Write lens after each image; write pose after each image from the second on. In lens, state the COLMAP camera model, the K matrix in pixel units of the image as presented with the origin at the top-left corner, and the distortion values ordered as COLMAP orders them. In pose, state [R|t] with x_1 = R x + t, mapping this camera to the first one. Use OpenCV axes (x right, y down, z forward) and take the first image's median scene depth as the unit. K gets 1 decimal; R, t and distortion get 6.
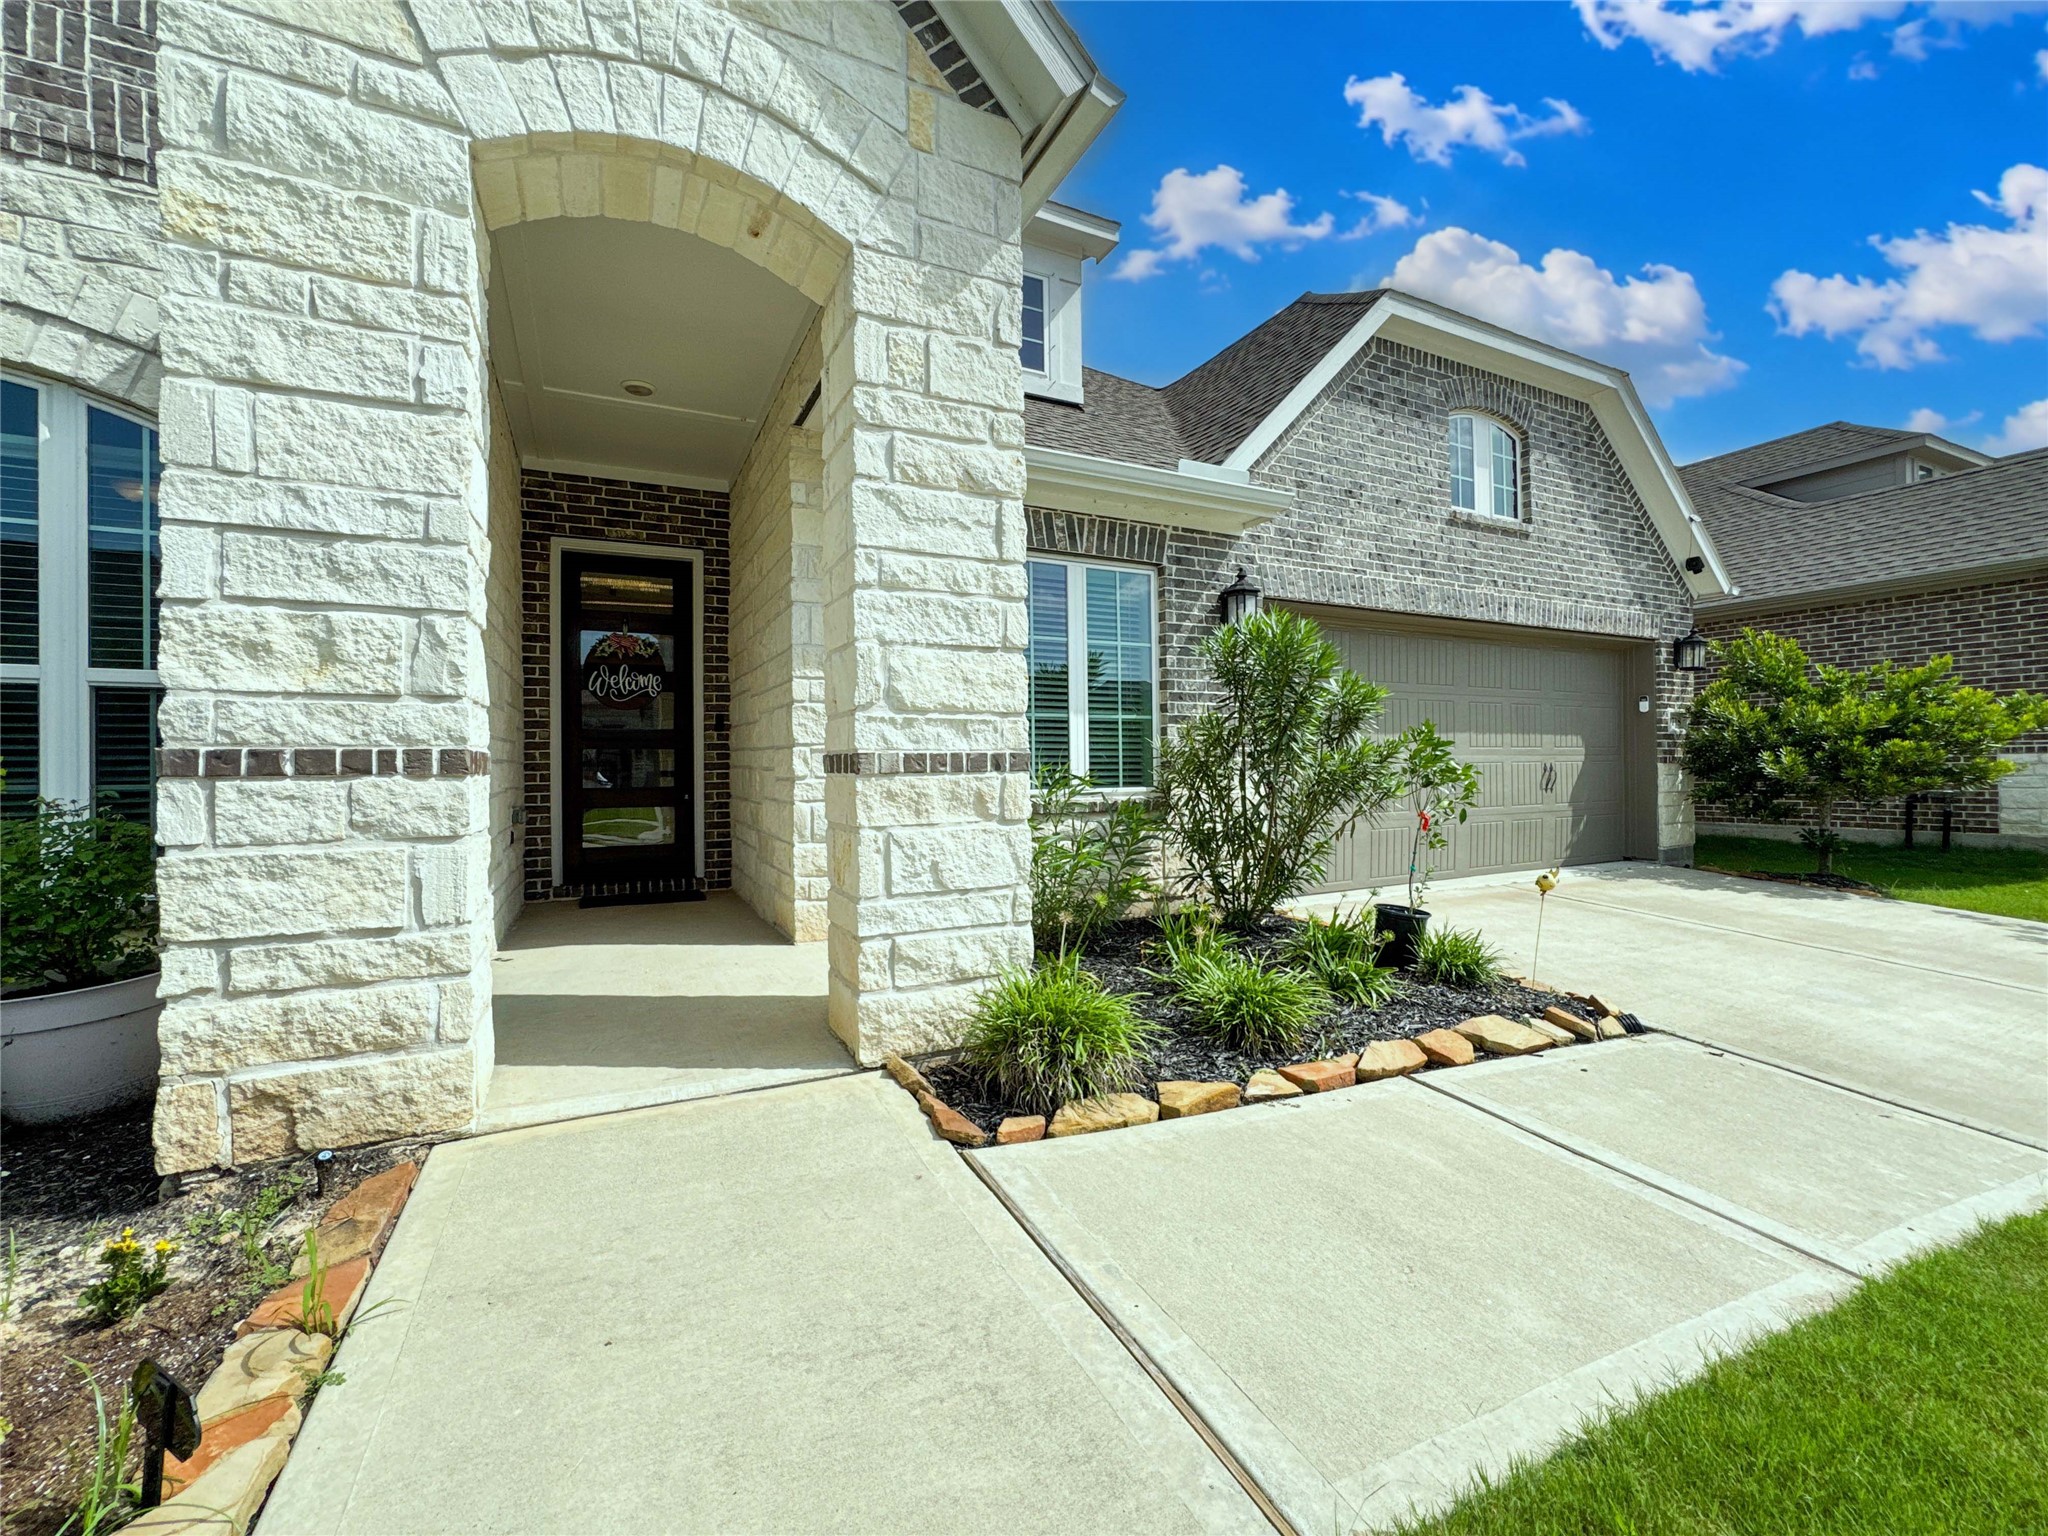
lens RADIAL K [[837.6, 0, 1029.0], [0, 837.6, 759.6], [0, 0, 1]] dist [-0.027720, 0.009727]
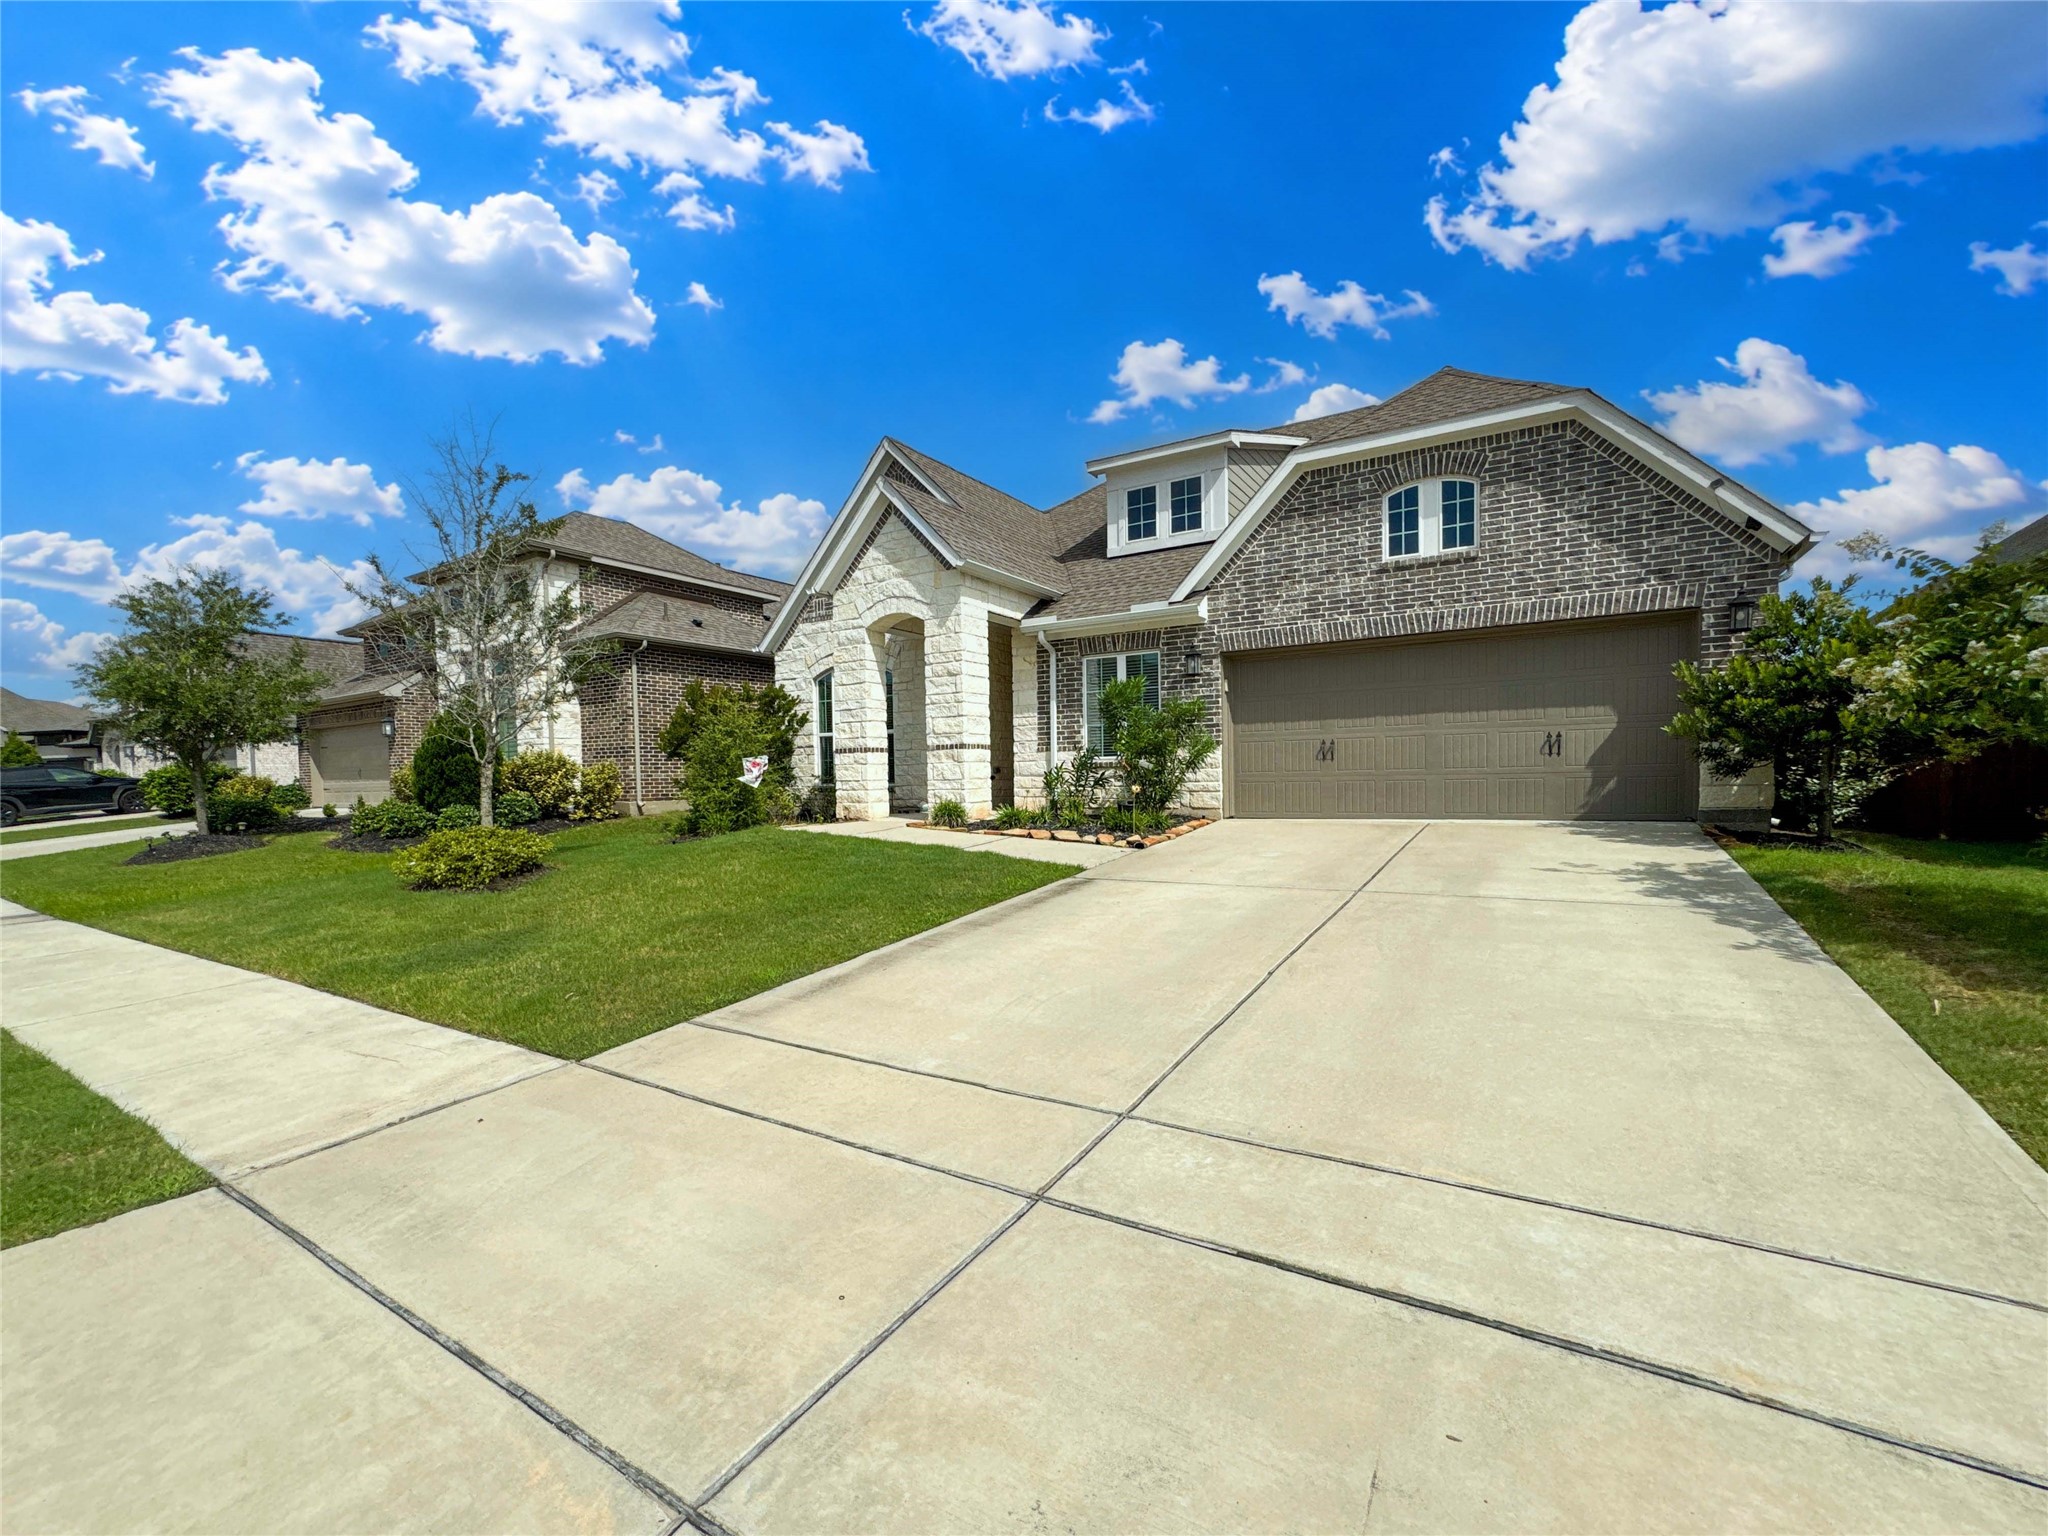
lens RADIAL K [[837.6, 0, 1019.0], [0, 837.6, 769.0], [0, 0, 1]] dist [-0.027720, 0.009727]
pose [[0.526506, -0.003427, -0.850165, 3.333963], [0.024345, 0.999643, 0.011047, 0.070041], [0.849823, -0.026514, 0.526401, -0.746600]]
